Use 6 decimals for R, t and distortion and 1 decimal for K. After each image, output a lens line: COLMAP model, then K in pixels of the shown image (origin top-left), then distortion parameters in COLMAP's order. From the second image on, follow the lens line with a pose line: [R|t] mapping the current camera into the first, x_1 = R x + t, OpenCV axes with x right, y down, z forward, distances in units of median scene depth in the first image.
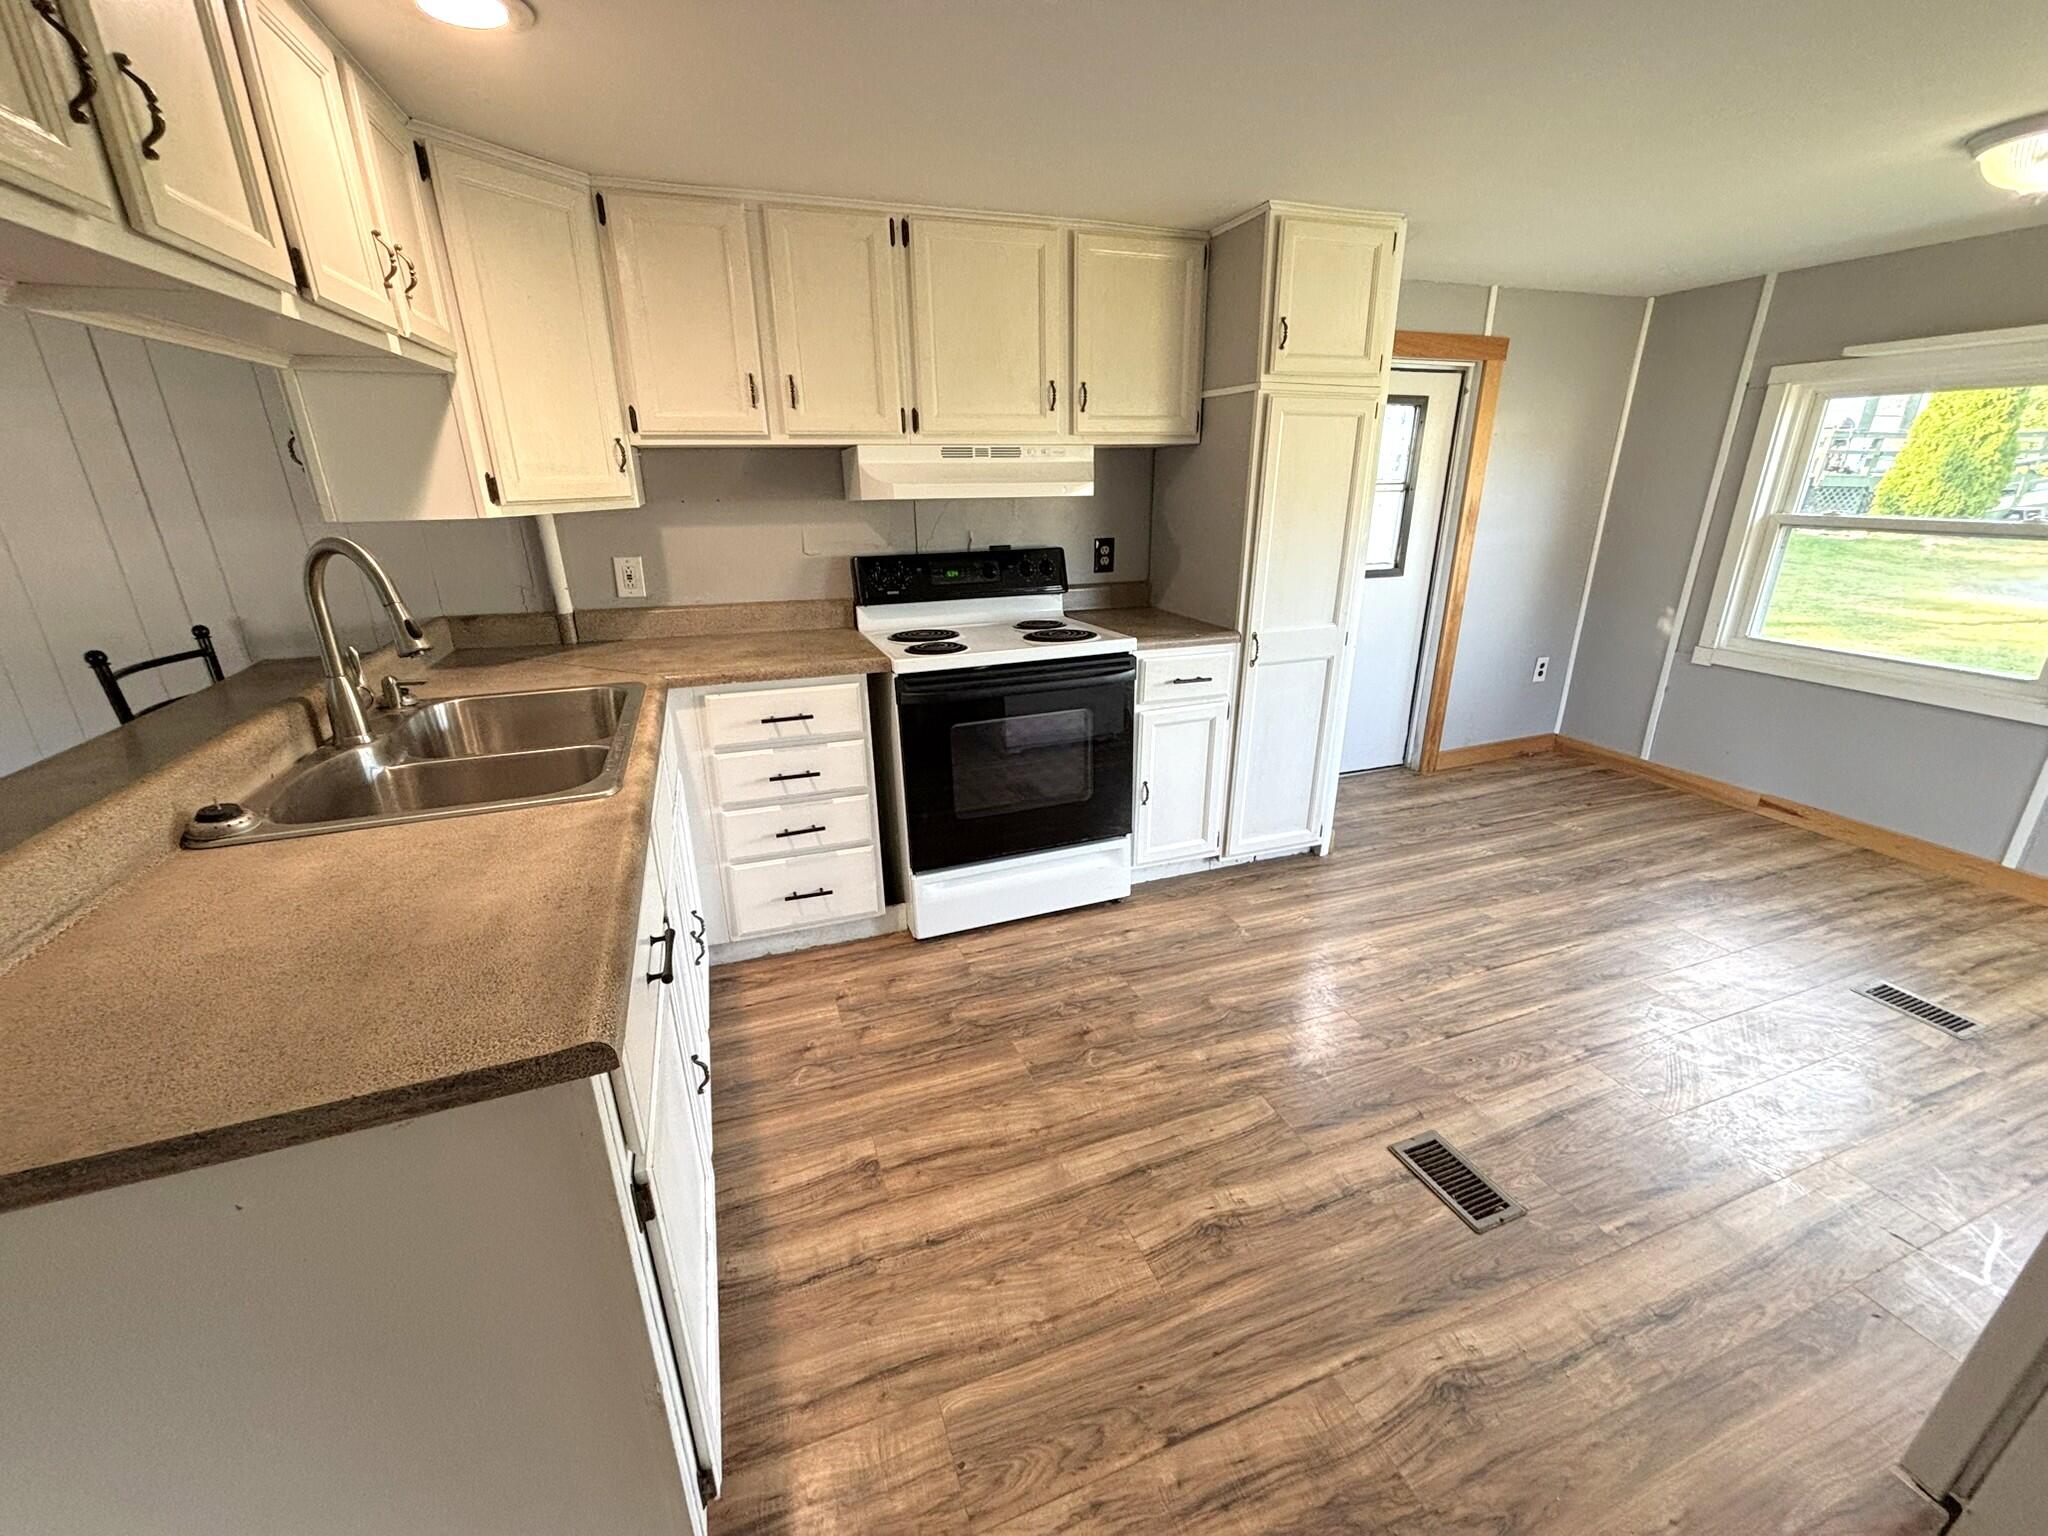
lens RADIAL K [[824.8, 0, 1014.7], [0, 824.8, 761.7], [0, 0, 1]] dist [0.001545, 0.001101]
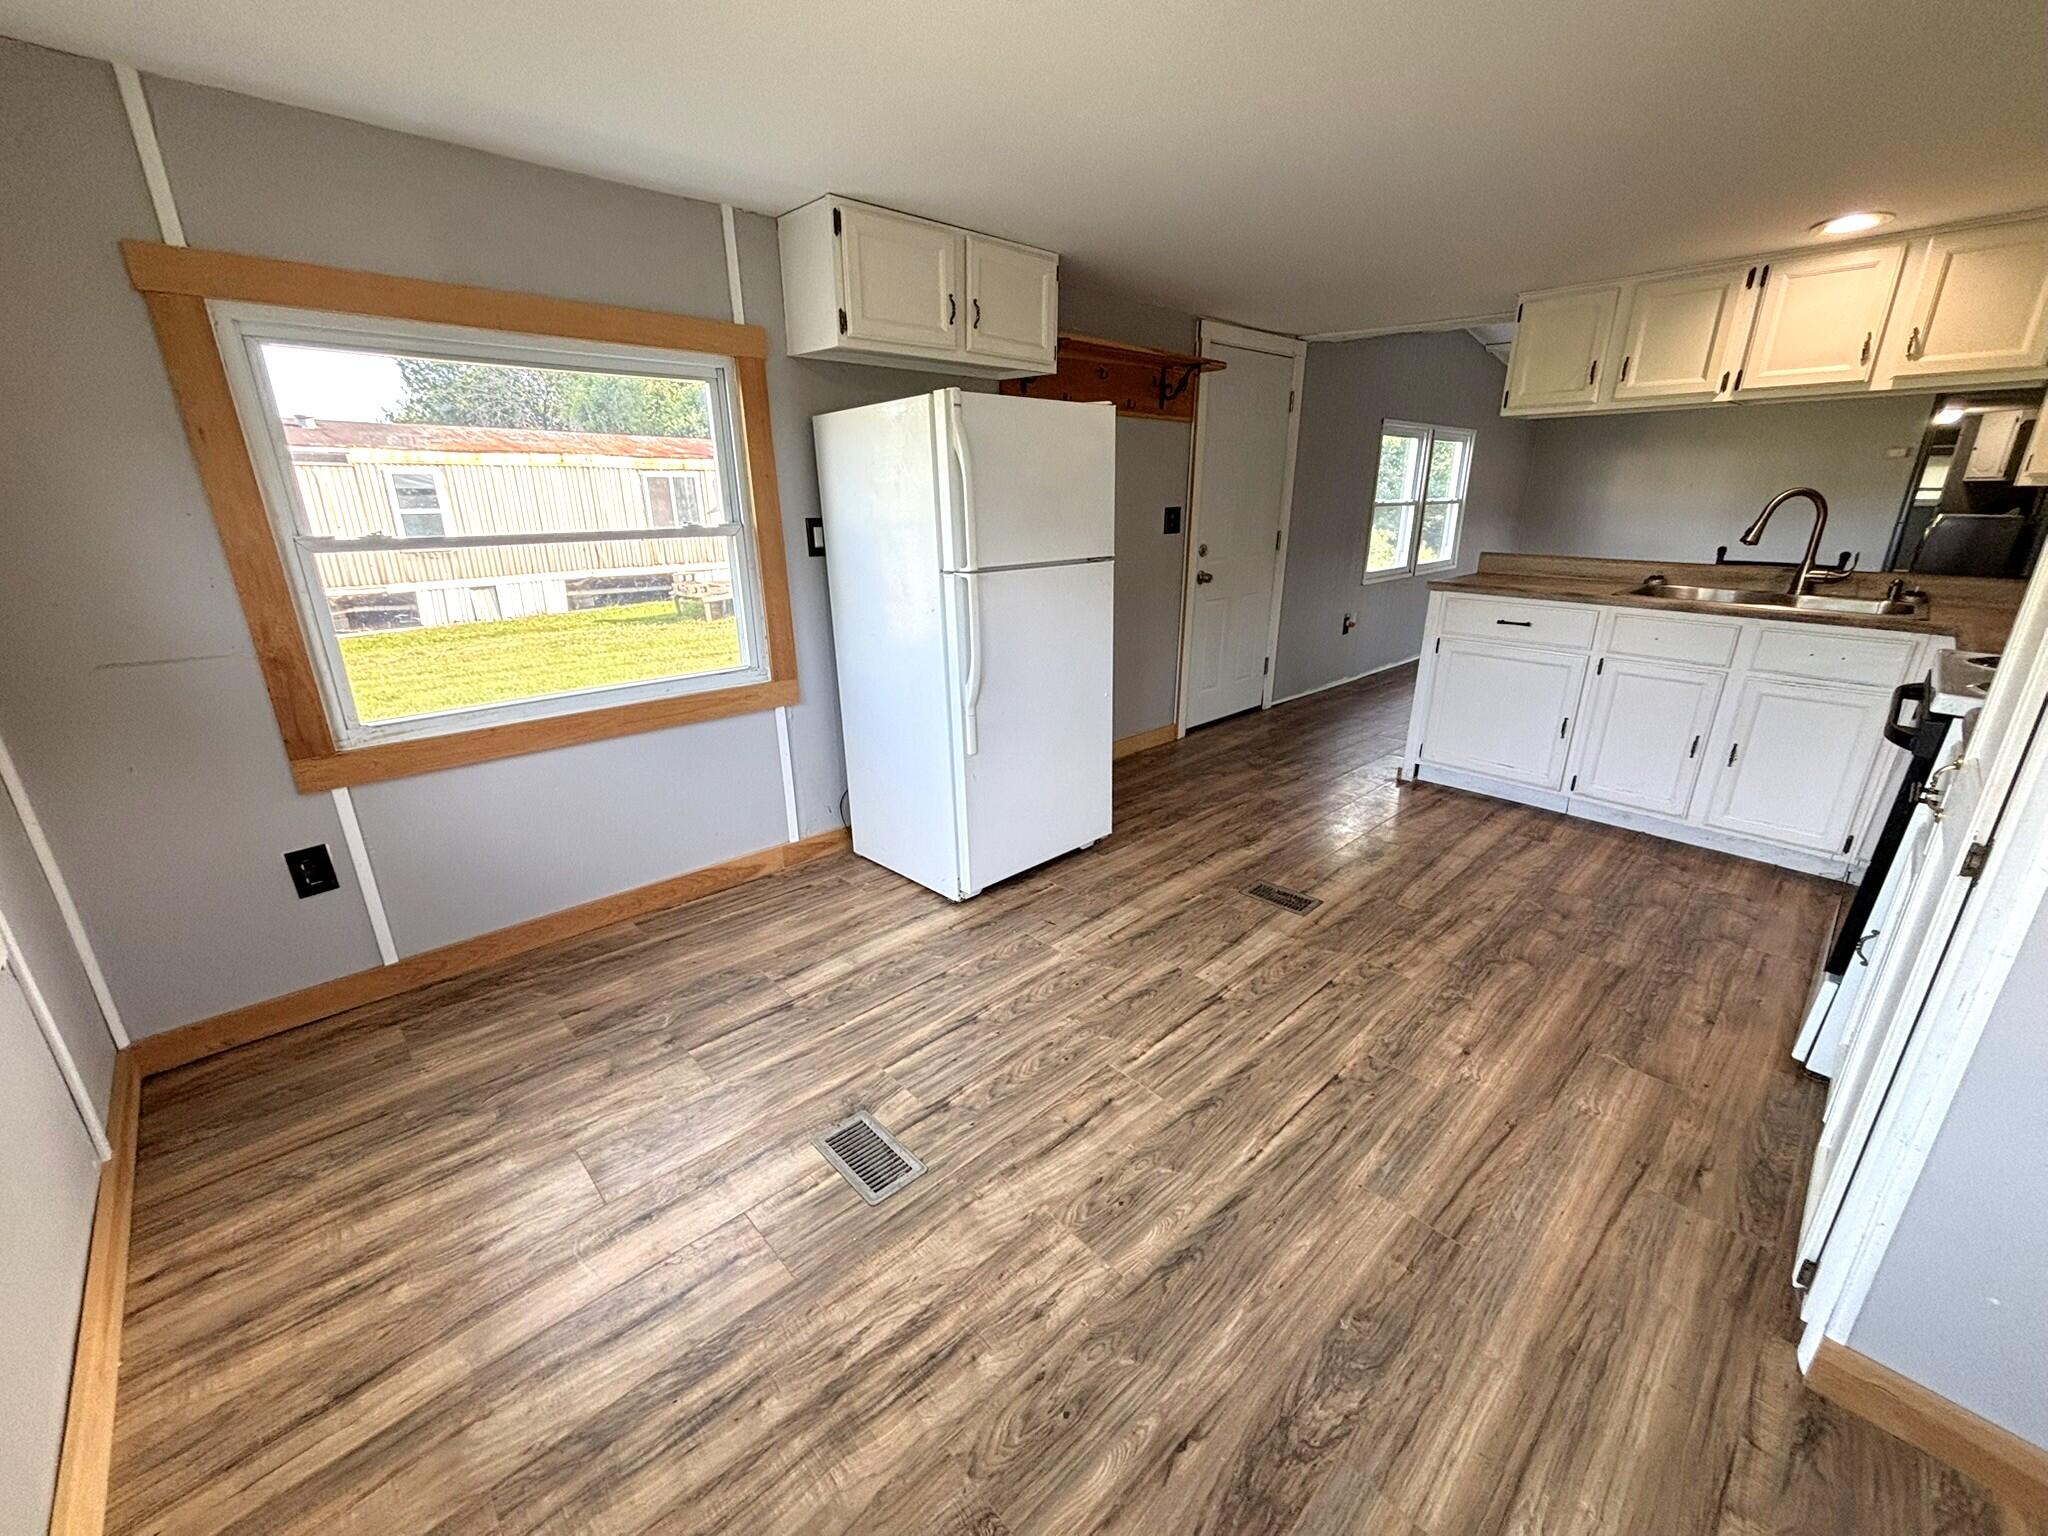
lens RADIAL K [[824.8, 0, 1002.4], [0, 824.8, 764.3], [0, 0, 1]] dist [0.001545, 0.001101]
pose [[-0.923690, 0.128249, -0.361038, 1.077651], [-0.124997, 0.789884, 0.600382, -0.405447], [0.362177, 0.599696, -0.713578, 1.225405]]
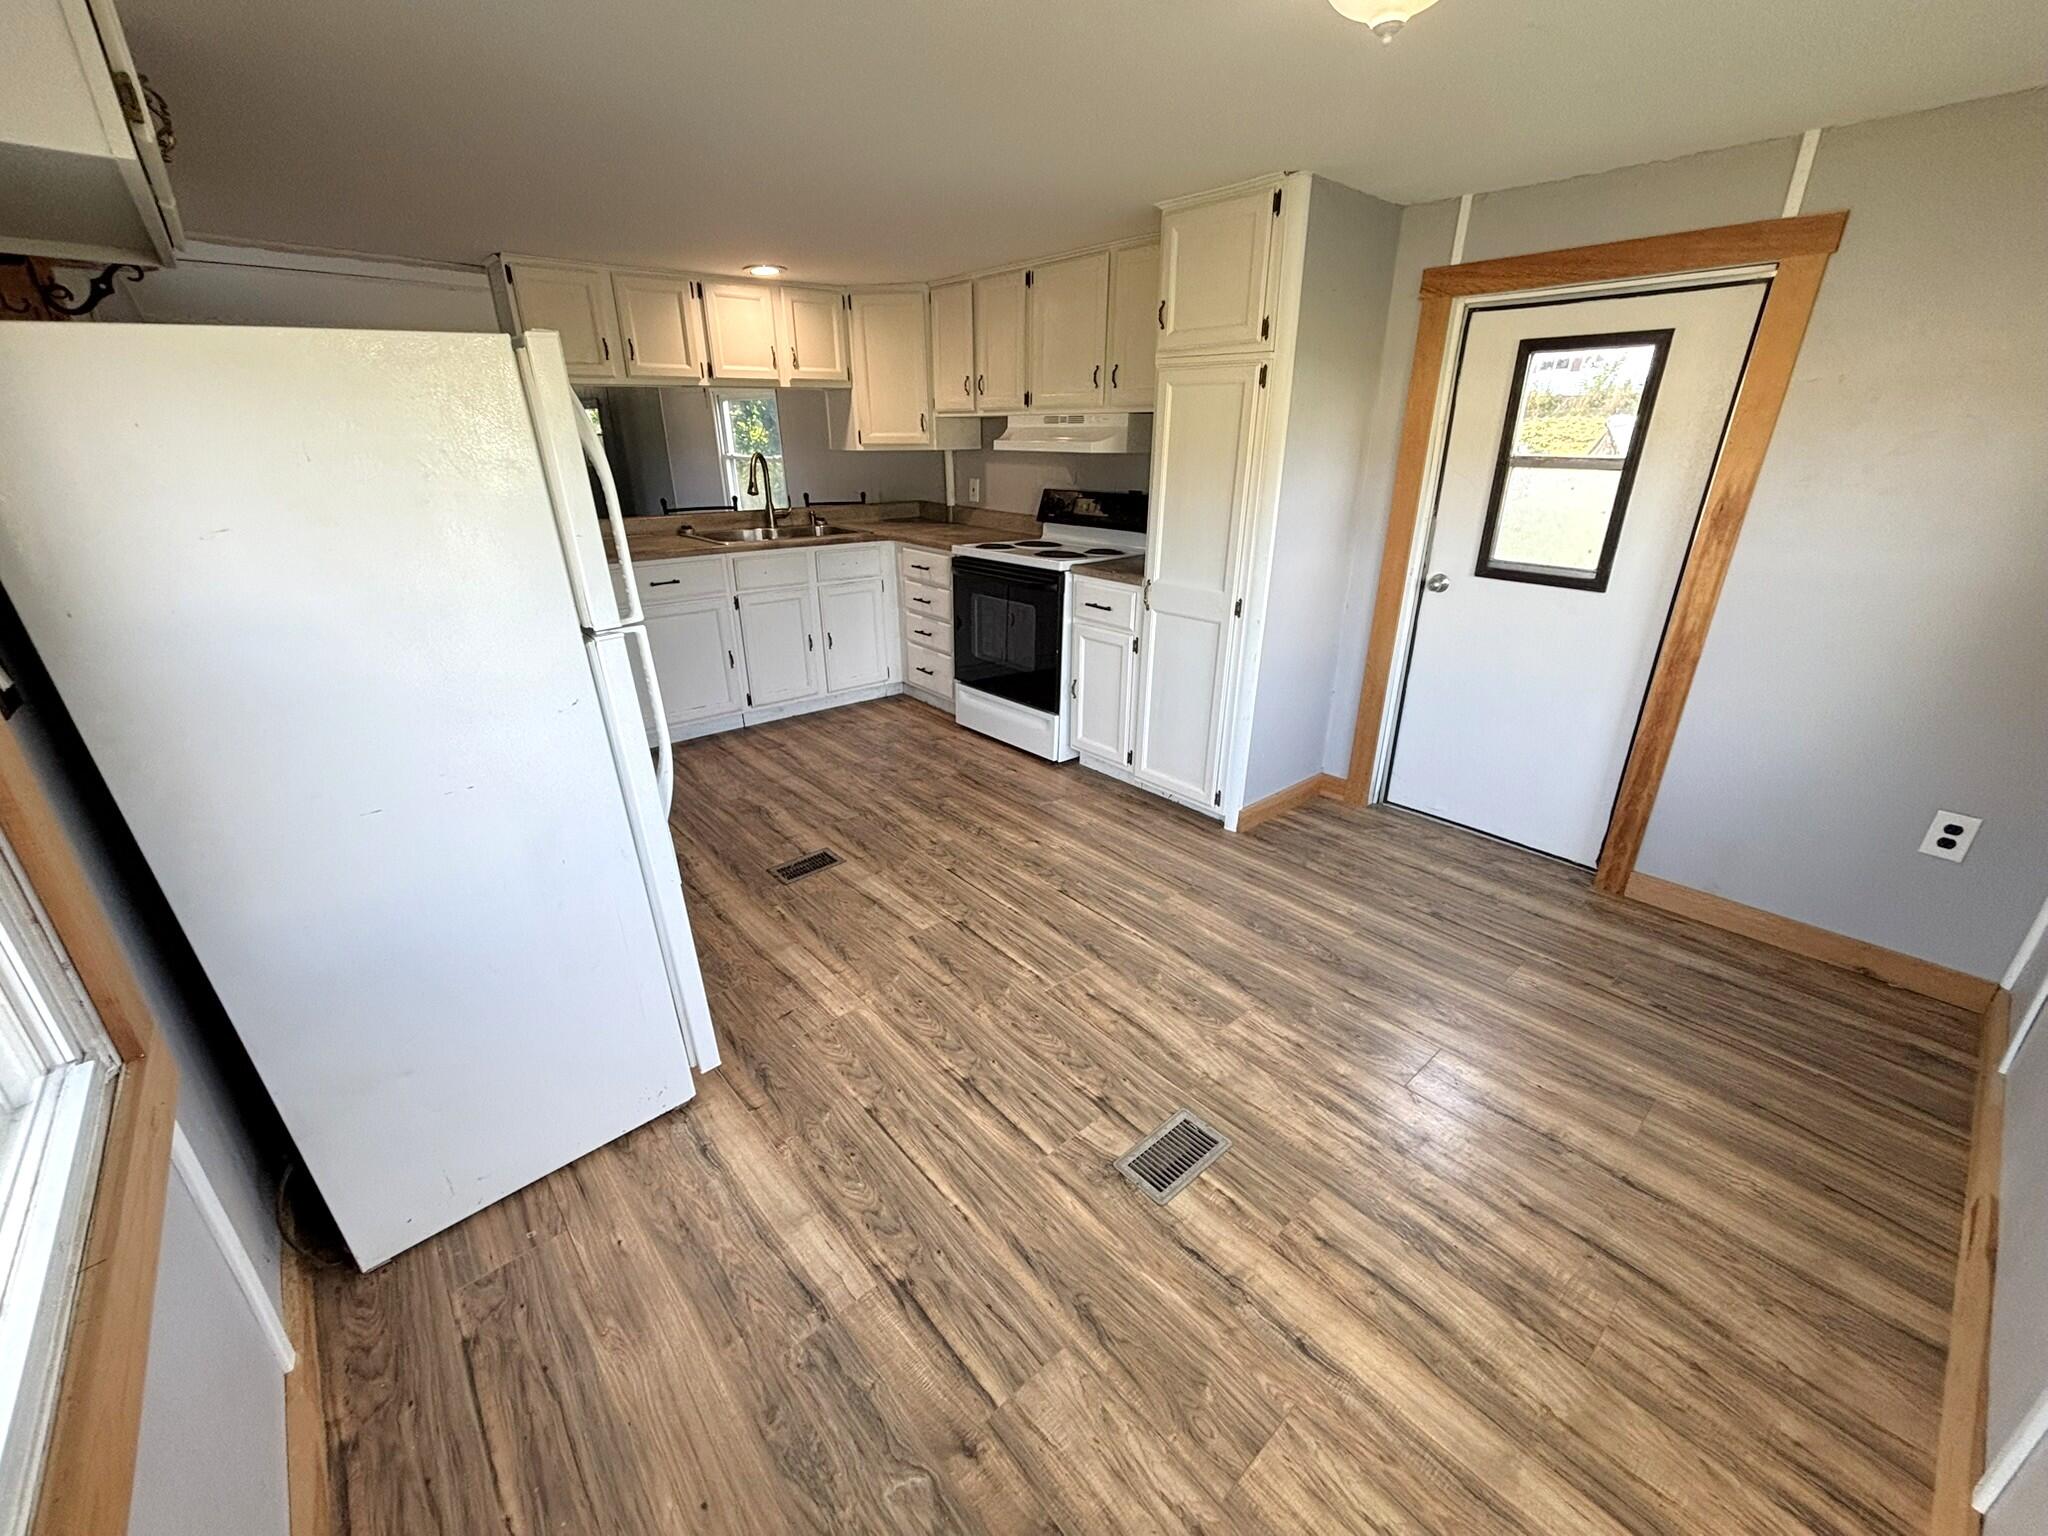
lens RADIAL K [[824.8, 0, 1040.9], [0, 824.8, 769.3], [0, 0, 1]] dist [0.001545, 0.001101]
pose [[0.365565, 0.359140, -0.858709, 1.411059], [-0.317127, 0.915423, 0.247854, -0.161607], [0.875096, 0.181713, 0.448539, 0.431287]]
